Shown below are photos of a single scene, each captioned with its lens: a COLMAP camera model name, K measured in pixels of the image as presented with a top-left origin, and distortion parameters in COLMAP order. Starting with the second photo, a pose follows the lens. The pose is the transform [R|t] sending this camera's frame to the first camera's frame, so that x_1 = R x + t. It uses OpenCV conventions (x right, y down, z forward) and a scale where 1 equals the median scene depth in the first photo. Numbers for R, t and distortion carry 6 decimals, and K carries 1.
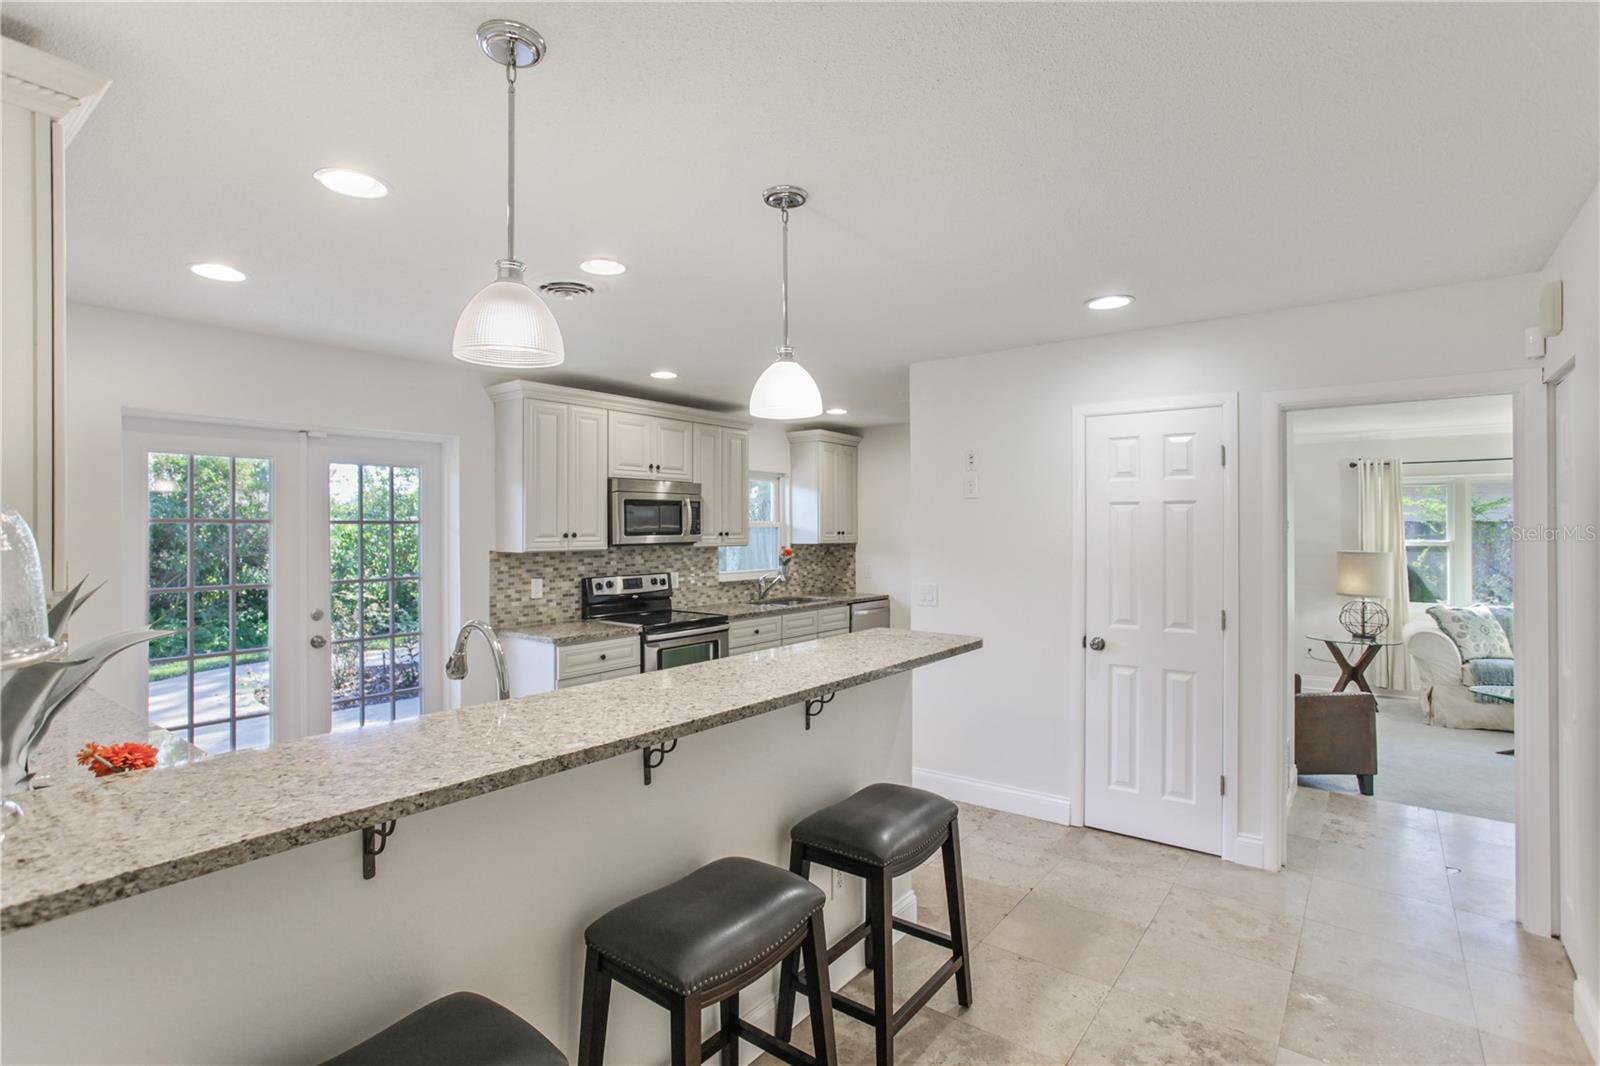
lens RADIAL K [[769.9, 0, 800.0], [0, 769.9, 533.0], [0, 0, 1]] dist [-0.004390, -0.000197]
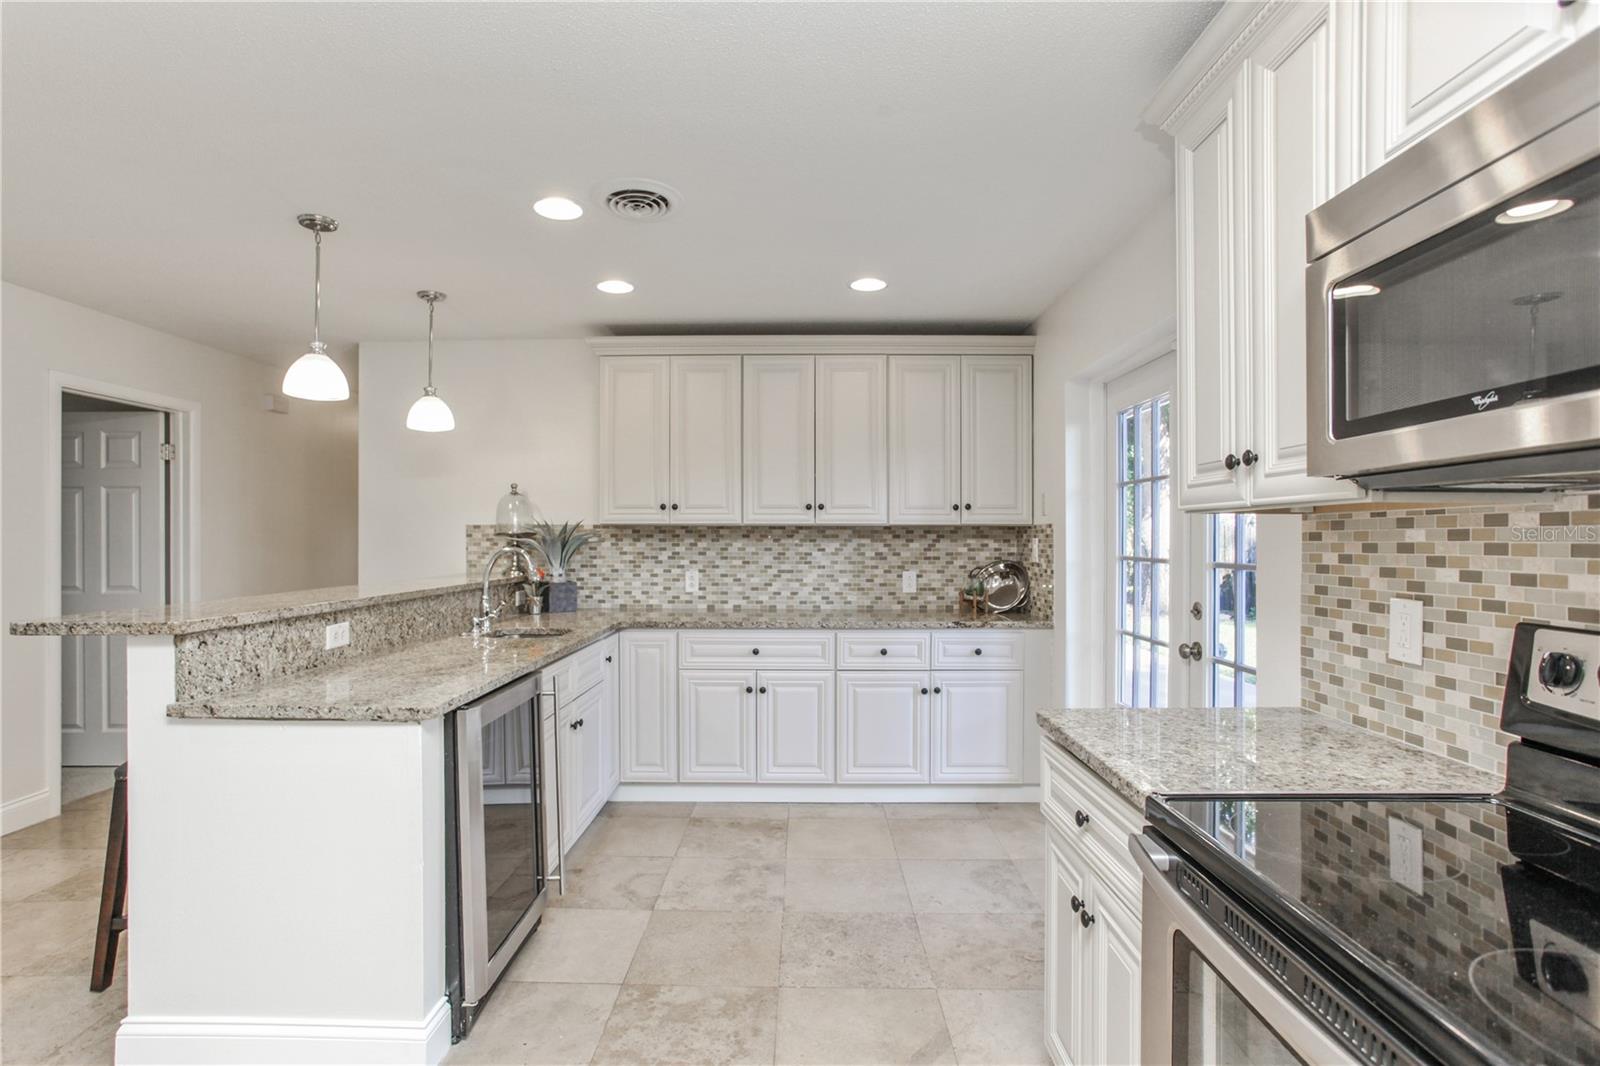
lens RADIAL K [[793.3, 0, 786.6], [0, 793.3, 536.2], [0, 0, 1]] dist [-0.003912, 0.000580]
pose [[-0.811663, 0.001248, -0.584124, 0.051588], [-0.000605, 0.999995, 0.002978, 0.033094], [0.584125, 0.002771, -0.811659, 1.128035]]
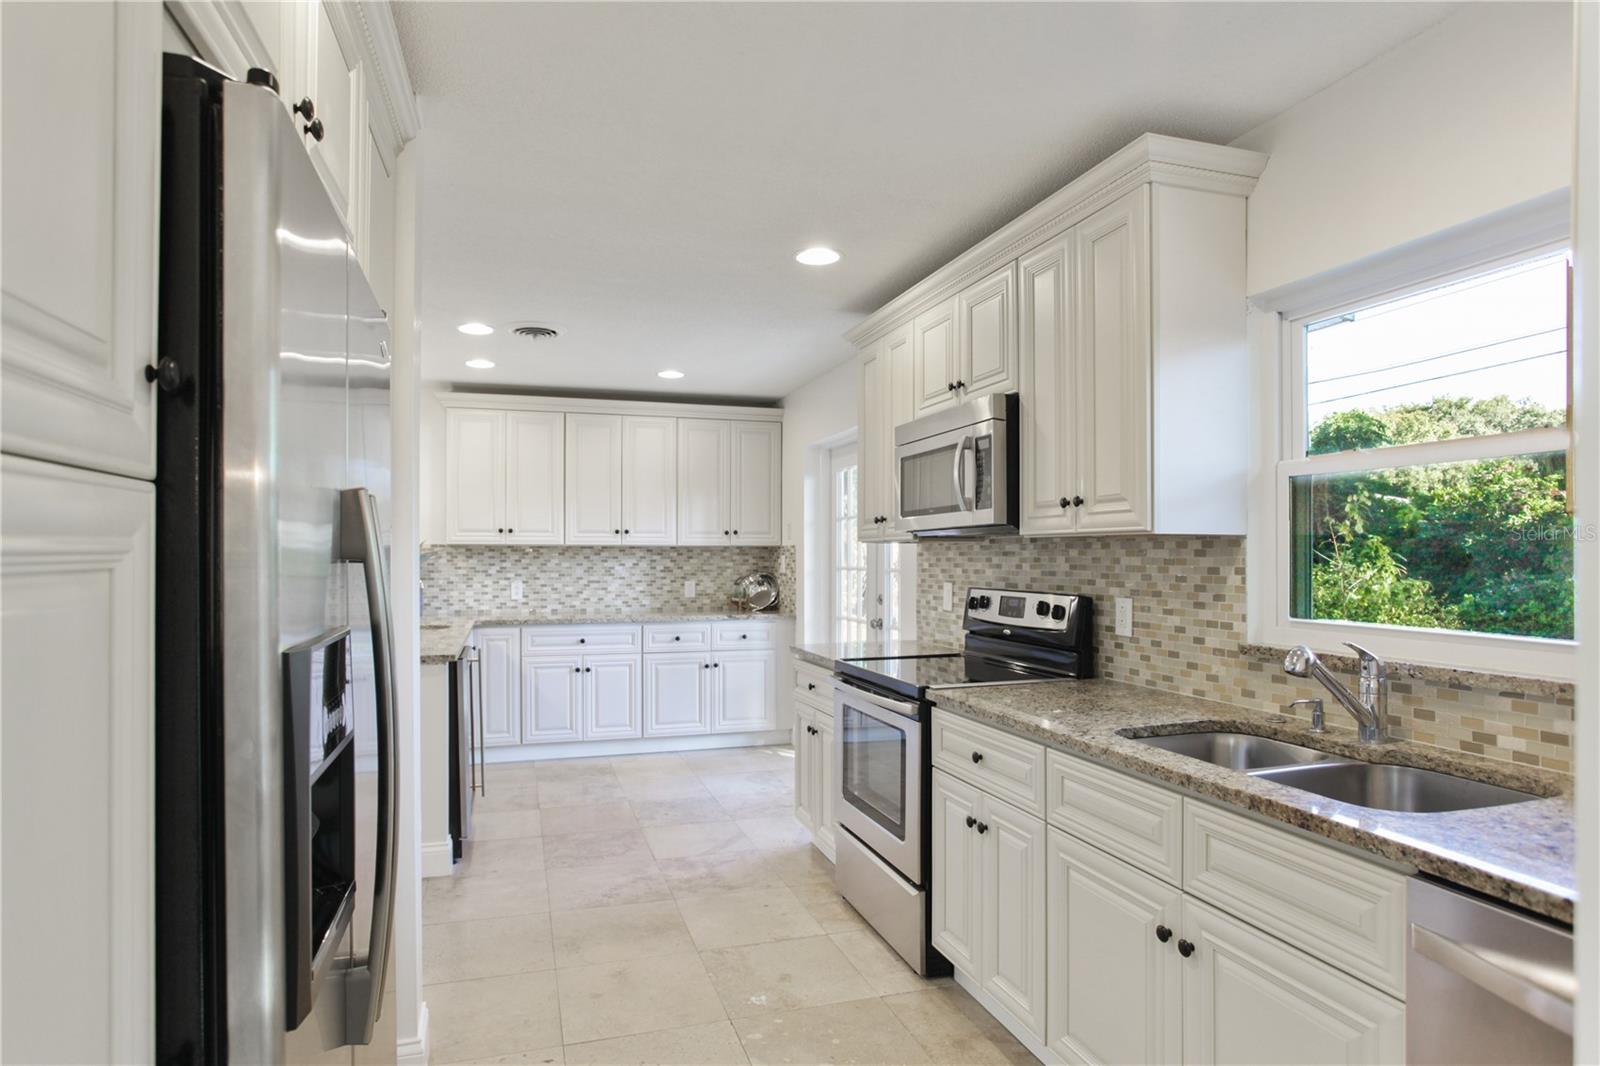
lens RADIAL K [[894.5, 0, 776.9], [0, 894.5, 550.4], [0, 0, 1]] dist [-0.035085, 0.000737]
pose [[-0.591956, -0.001805, -0.805969, 0.415531], [-0.001818, 0.999998, -0.000904, 0.031198], [0.805969, 0.000930, -0.591958, 1.374707]]
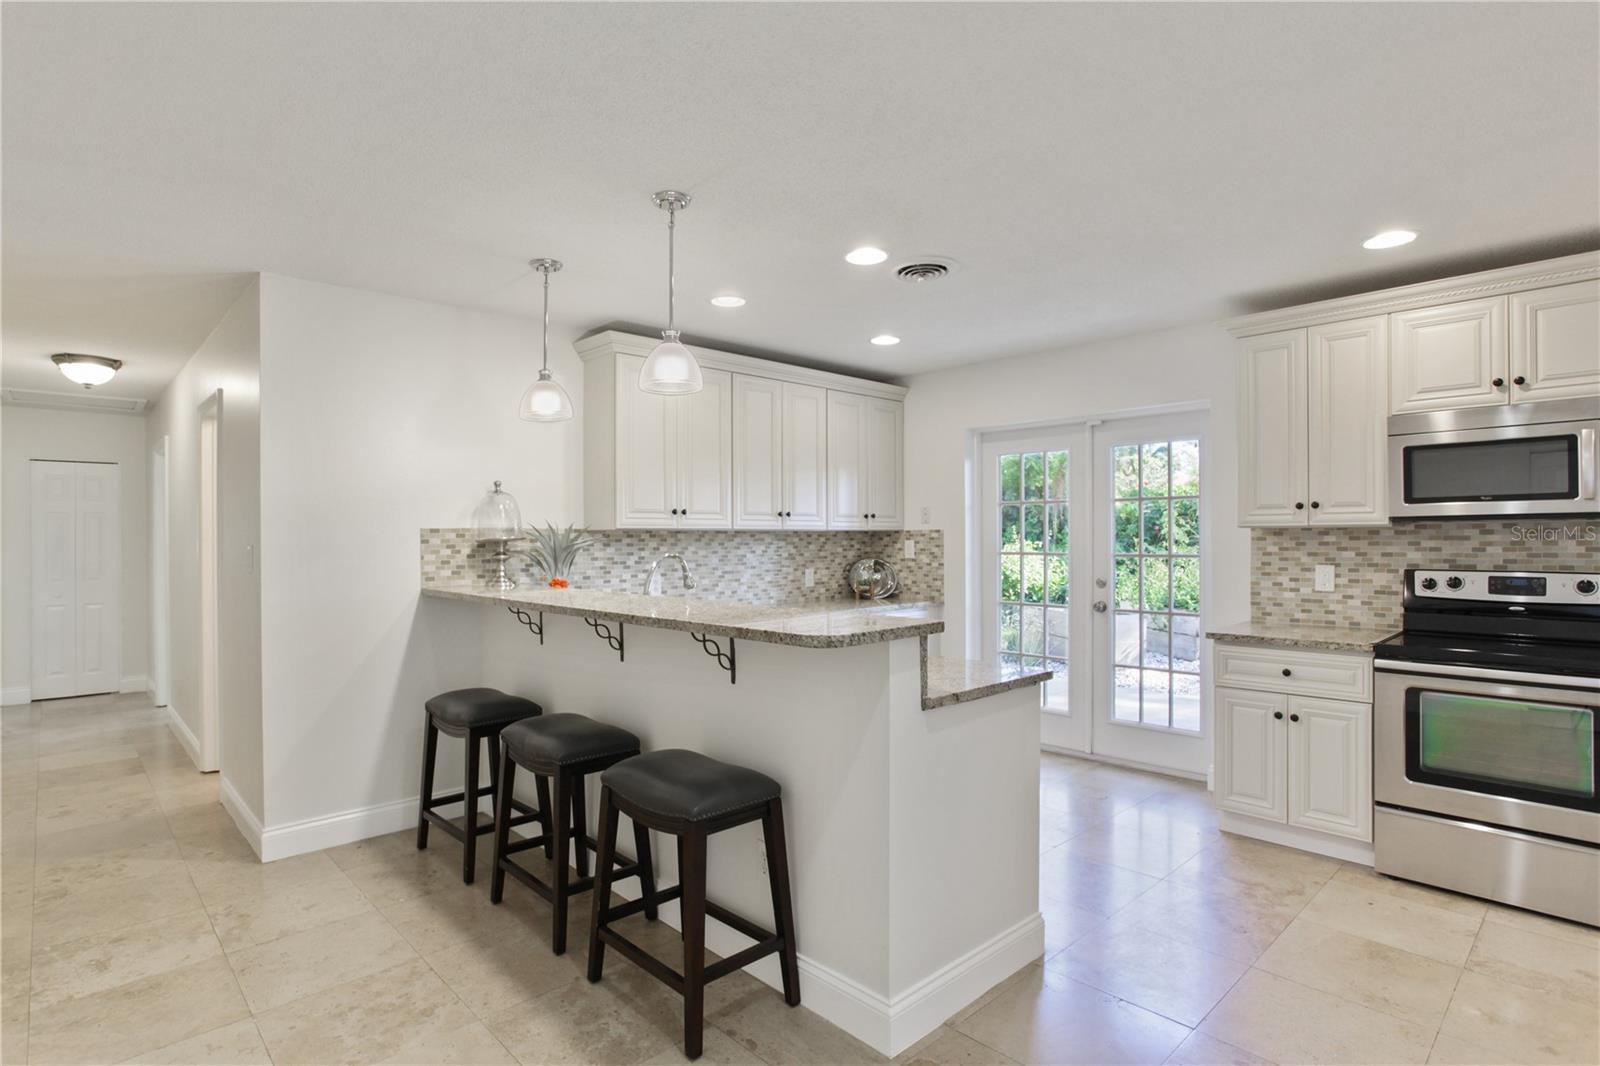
lens RADIAL K [[824.2, 0, 793.5], [0, 824.2, 537.7], [0, 0, 1]] dist [-0.043098, 0.021781]
pose [[-0.157689, 0.003323, -0.987483, 0.529959], [0.001289, 0.999994, 0.003159, 0.029662], [0.987488, -0.000775, -0.157692, 0.619977]]
